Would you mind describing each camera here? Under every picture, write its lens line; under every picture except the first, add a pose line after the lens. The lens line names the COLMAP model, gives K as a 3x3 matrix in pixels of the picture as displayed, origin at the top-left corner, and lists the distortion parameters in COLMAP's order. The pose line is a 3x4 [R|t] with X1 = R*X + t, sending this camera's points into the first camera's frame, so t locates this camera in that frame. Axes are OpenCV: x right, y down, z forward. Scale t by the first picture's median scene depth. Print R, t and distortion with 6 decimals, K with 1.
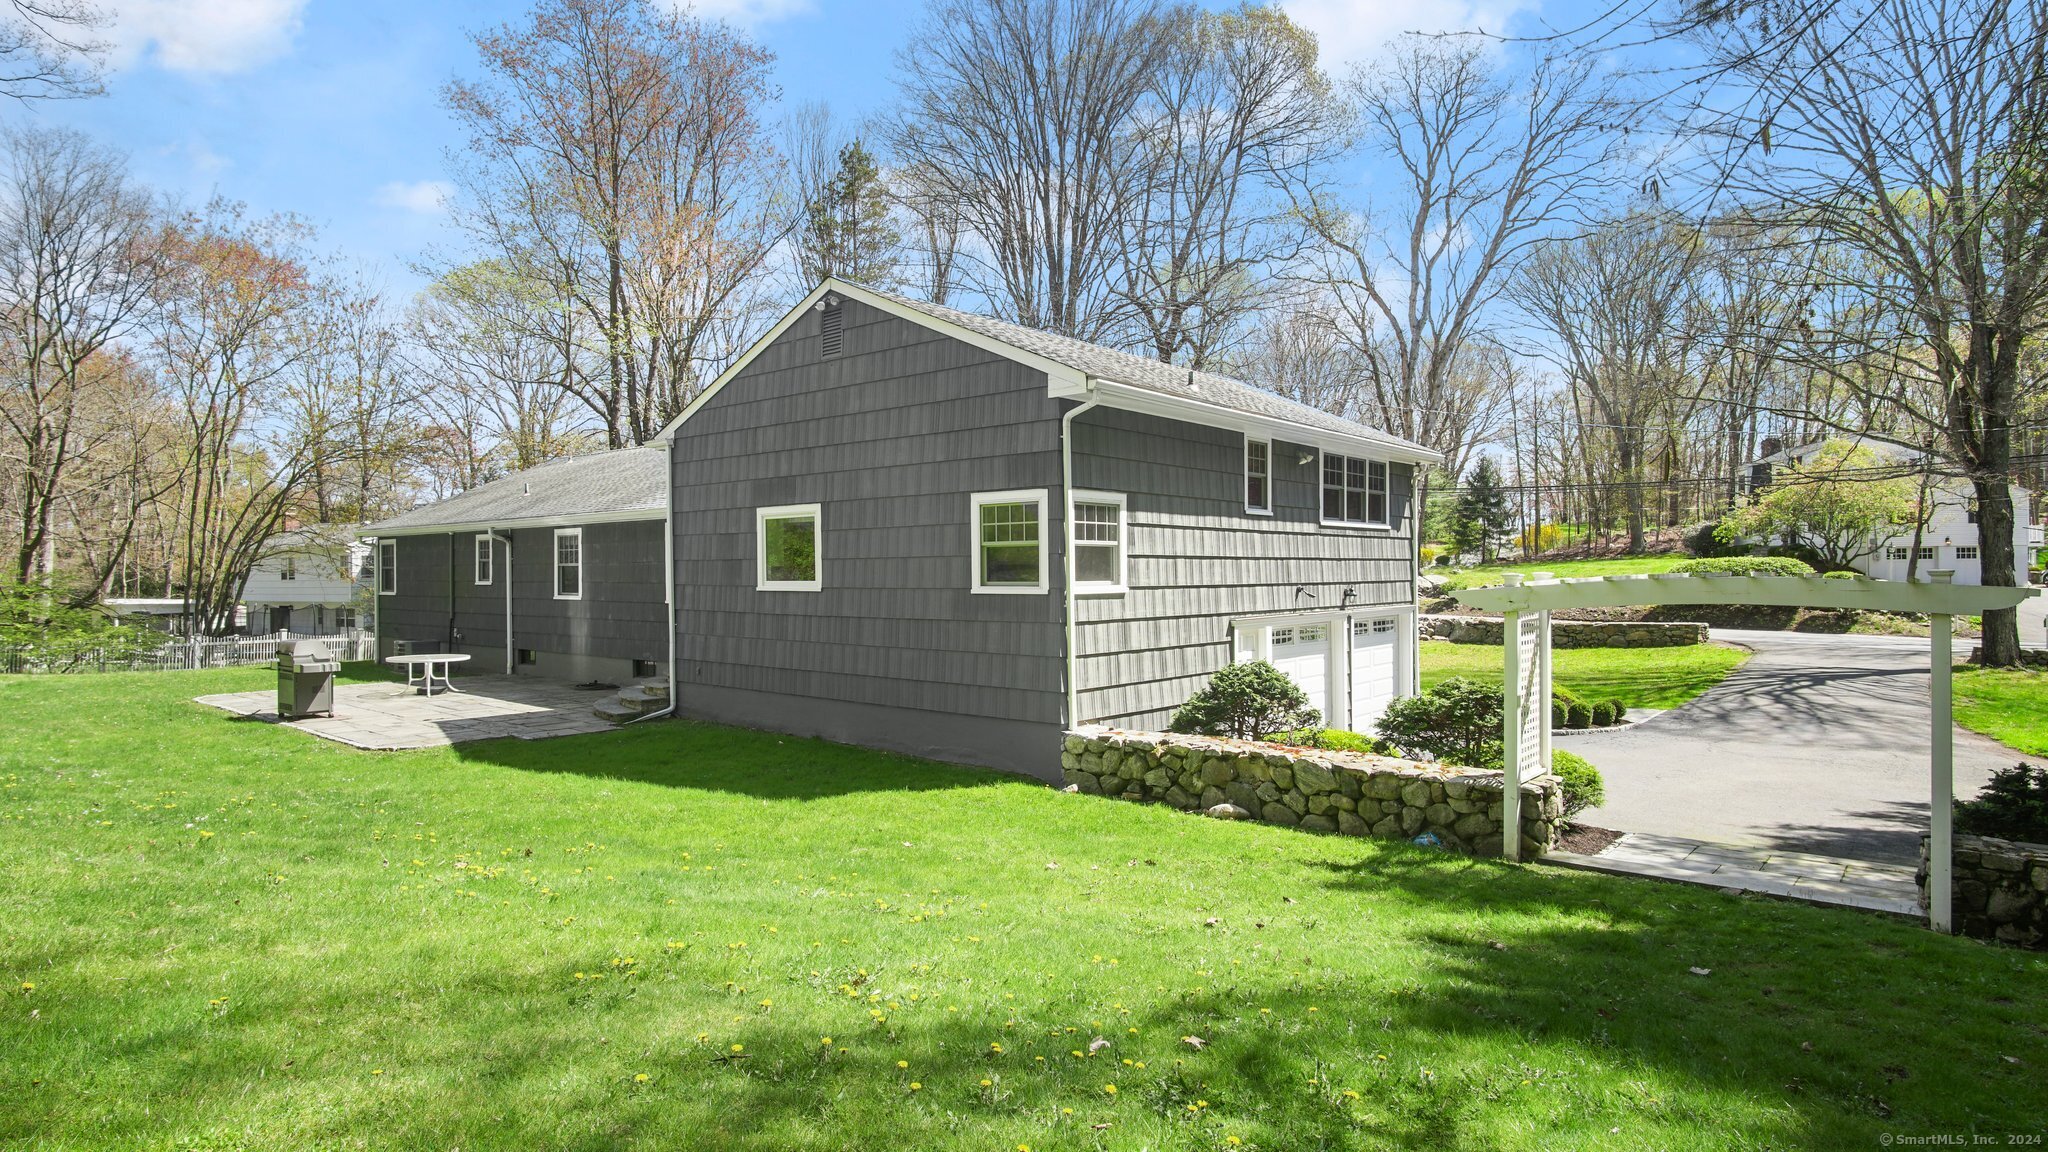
lens RADIAL K [[1132.6, 0, 1014.2], [0, 1132.6, 567.1], [0, 0, 1]] dist [-0.022778, 0.001598]
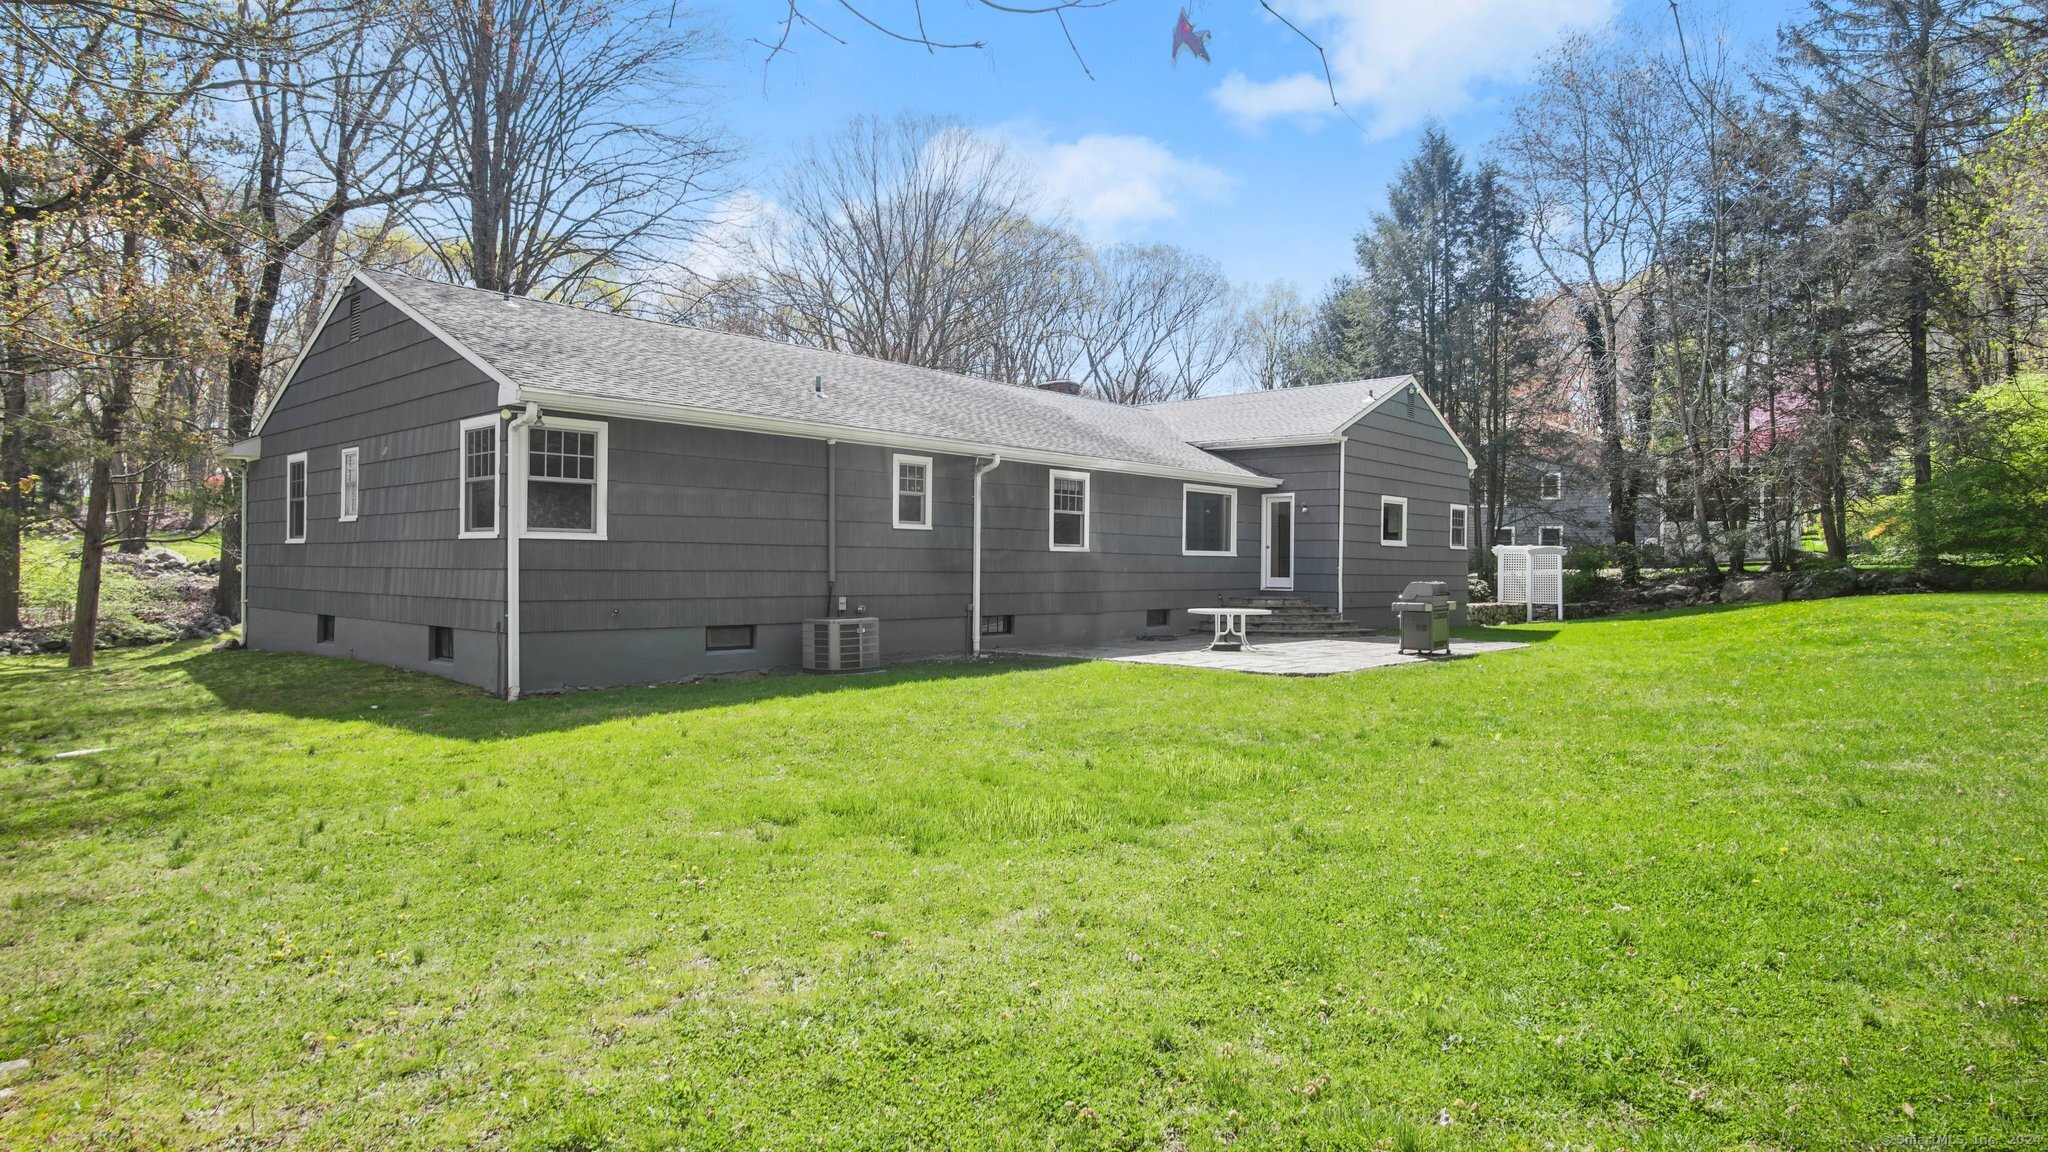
lens RADIAL K [[1132.6, 0, 1014.2], [0, 1132.6, 567.1], [0, 0, 1]] dist [-0.022778, 0.001598]
pose [[0.022260, 0.000065, 0.999752, -0.911894], [-0.016223, 0.999868, 0.000296, 0.029436], [-0.999621, -0.016225, 0.022258, 0.728038]]
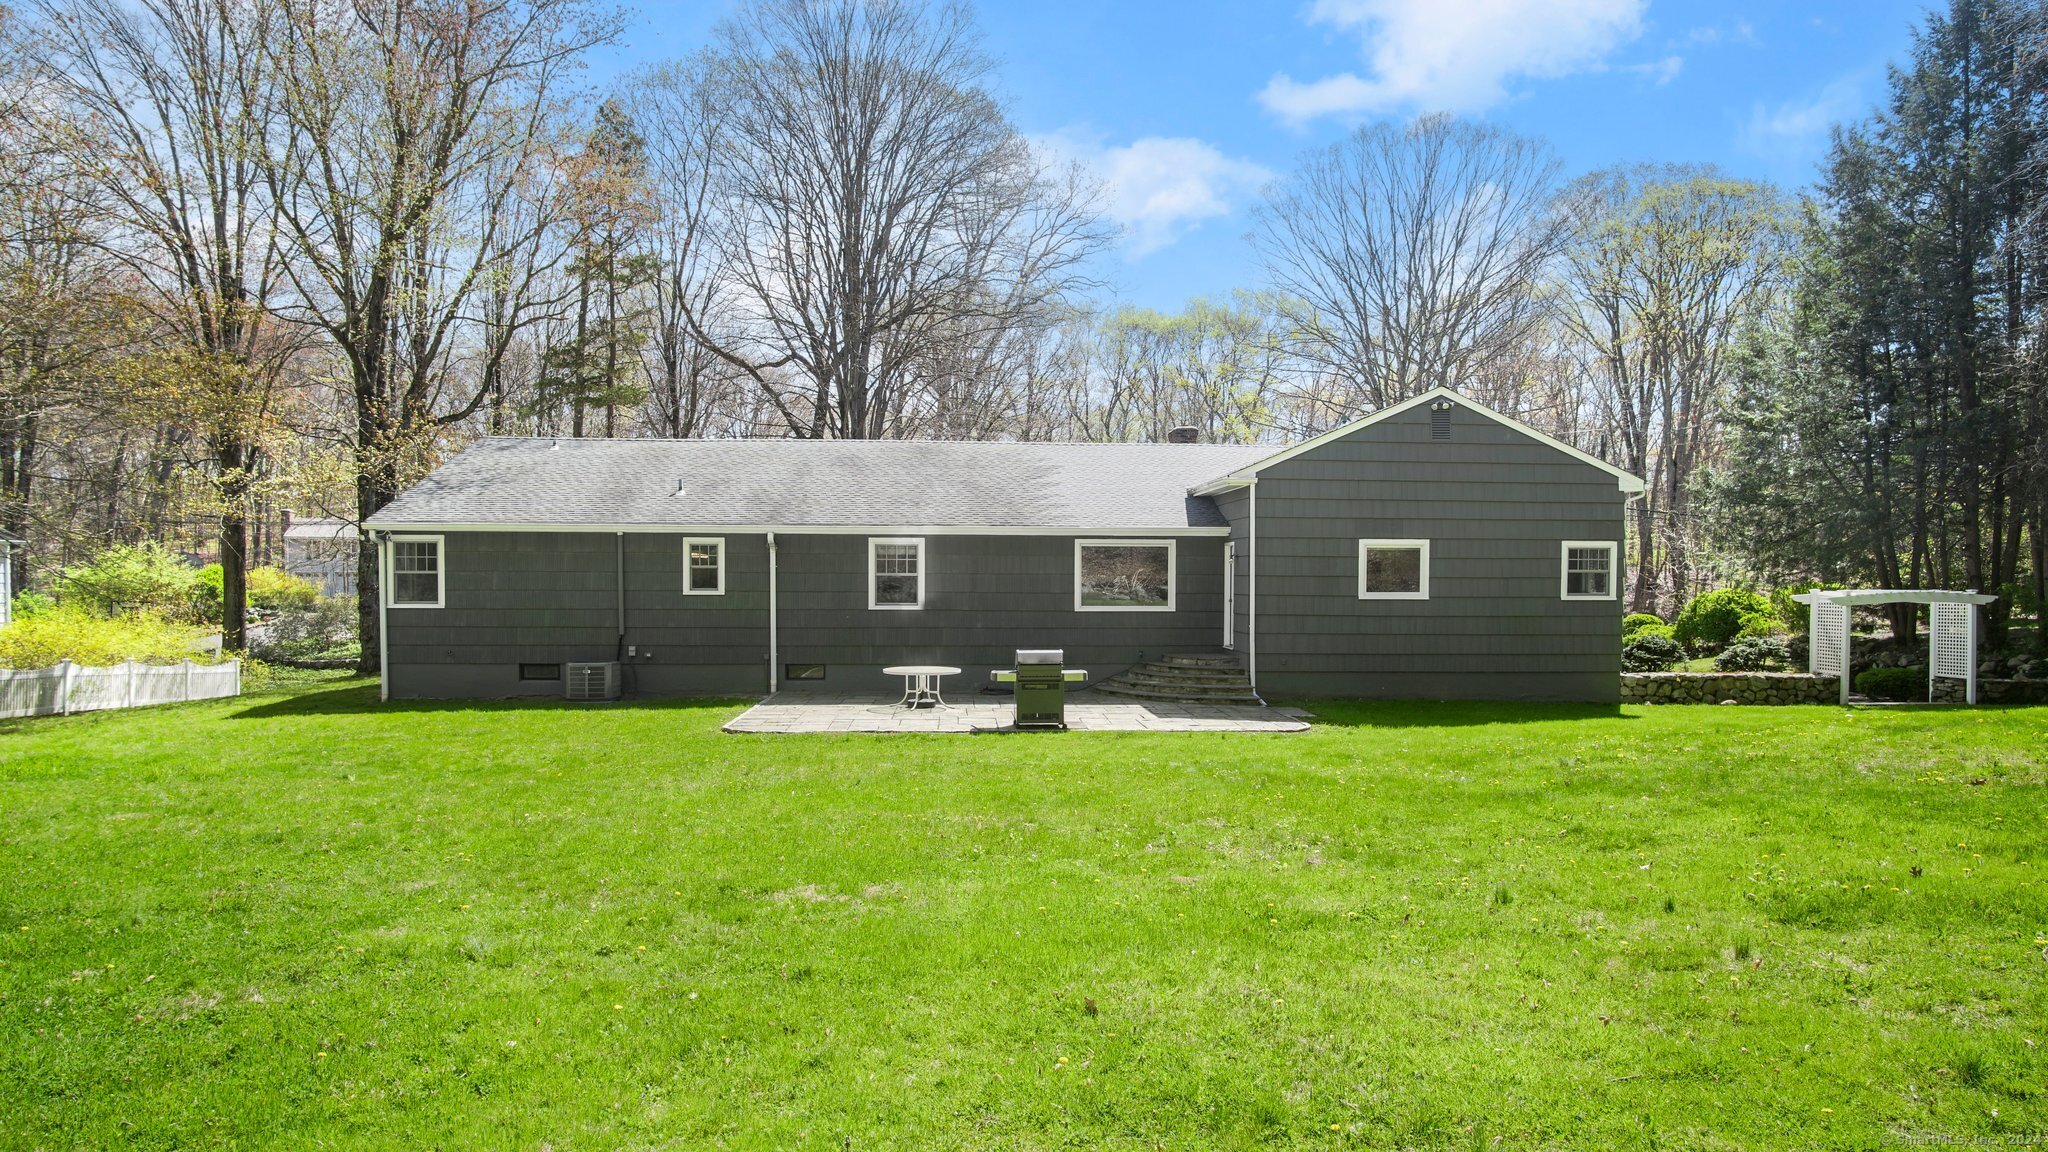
lens RADIAL K [[1132.6, 0, 1014.2], [0, 1132.6, 567.1], [0, 0, 1]] dist [-0.022778, 0.001598]
pose [[0.704093, 0.009374, 0.710046, -0.731547], [-0.010748, 0.999939, -0.002543, -0.005070], [-0.710027, -0.005841, 0.704150, 0.161162]]
